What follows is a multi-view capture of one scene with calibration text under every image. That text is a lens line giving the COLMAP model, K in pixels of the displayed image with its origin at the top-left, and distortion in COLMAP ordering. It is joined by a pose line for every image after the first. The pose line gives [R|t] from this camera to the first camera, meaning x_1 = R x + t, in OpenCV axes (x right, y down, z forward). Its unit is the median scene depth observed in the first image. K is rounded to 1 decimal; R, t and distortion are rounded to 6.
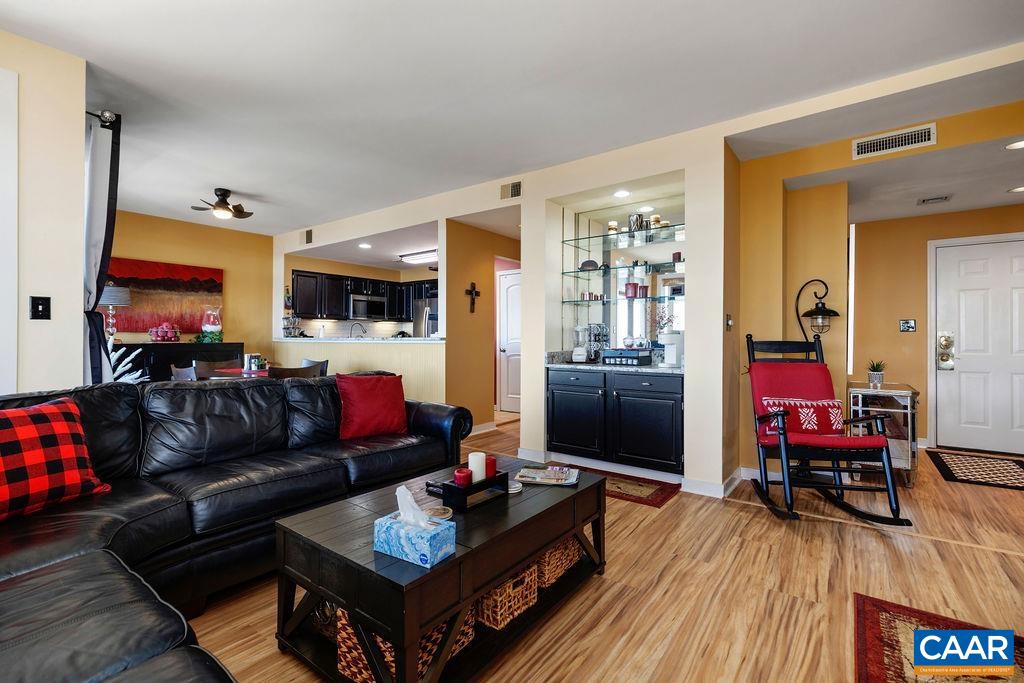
lens RADIAL K [[463.6, 0, 515.9], [0, 463.6, 333.7], [0, 0, 1]] dist [0.001590, 0.000143]
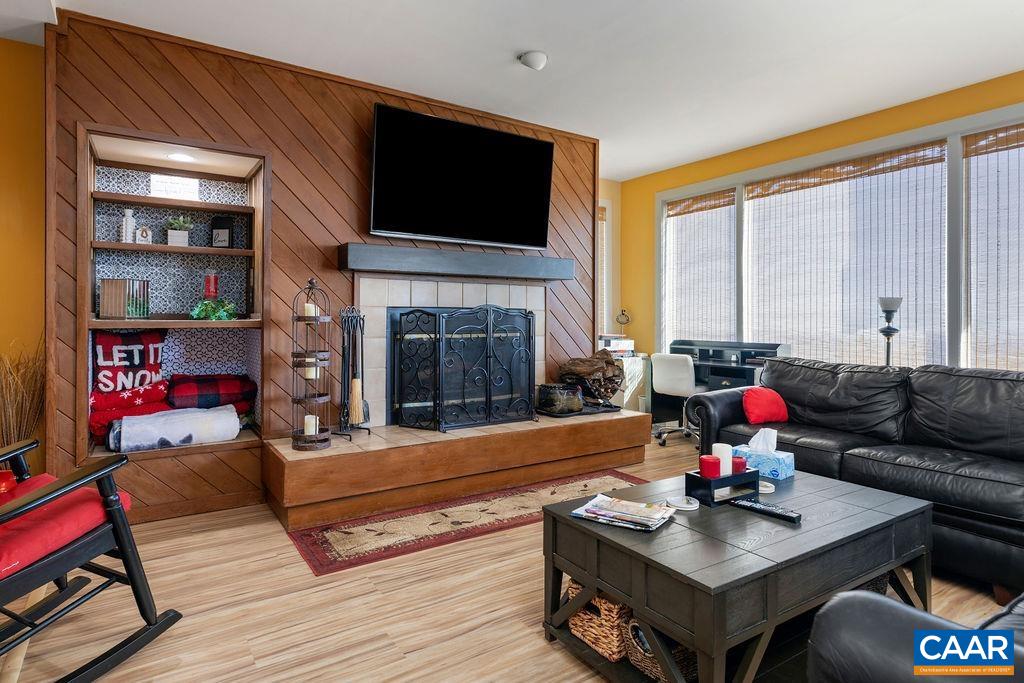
lens RADIAL K [[569.1, 0, 512.2], [0, 569.1, 320.5], [0, 0, 1]] dist [0.008543, -0.002180]
pose [[-0.939546, -0.003103, 0.342409, -0.061366], [-0.006323, 0.999946, -0.008288, 0.020544], [-0.342365, -0.009952, -0.939514, 1.688957]]
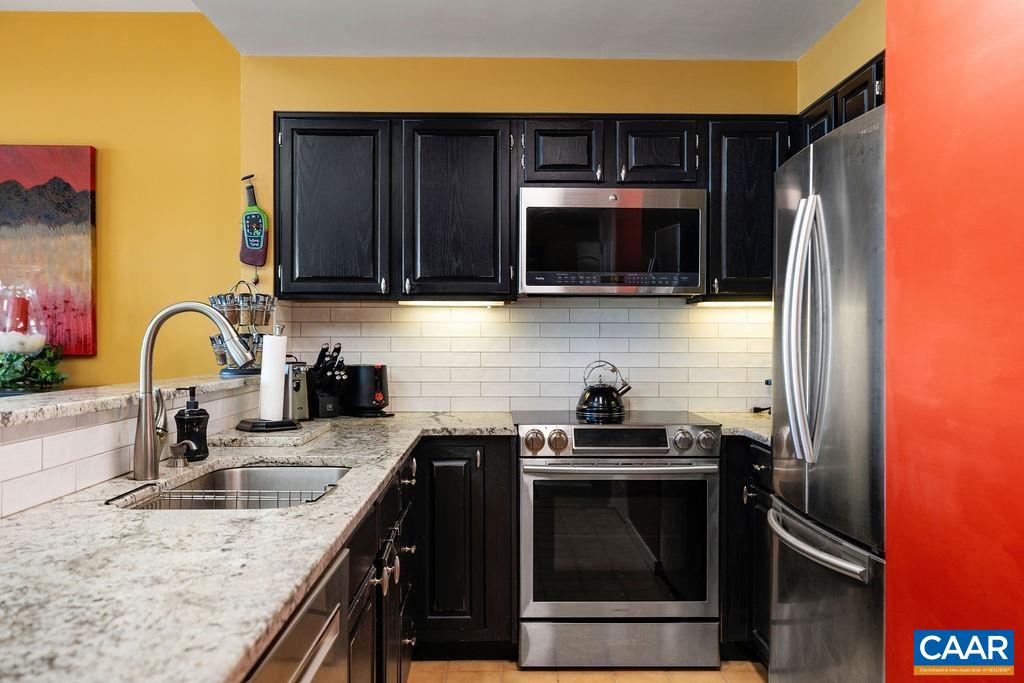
lens RADIAL K [[832.4, 0, 503.9], [0, 832.4, 339.5], [0, 0, 1]] dist [-0.002538, 0.008852]
pose [[0.598034, -0.002665, -0.801467, -0.087227], [0.005087, 0.999987, 0.000472, -0.028353], [0.801455, -0.004359, 0.598039, 2.341055]]
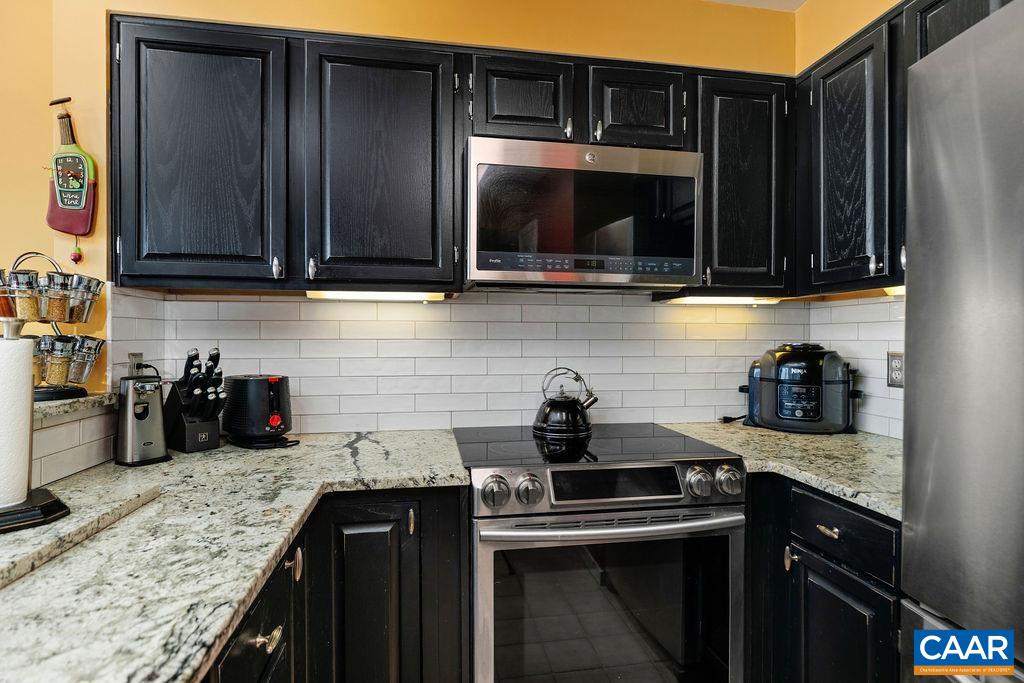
lens RADIAL K [[517.2, 0, 512.8], [0, 517.2, 340.8], [0, 0, 1]] dist [-0.011055, 0.003572]
pose [[0.715292, 0.000165, -0.698826, -0.662984], [0.005758, 0.999965, 0.006130, -0.033501], [0.698802, -0.008408, 0.715266, 2.748811]]
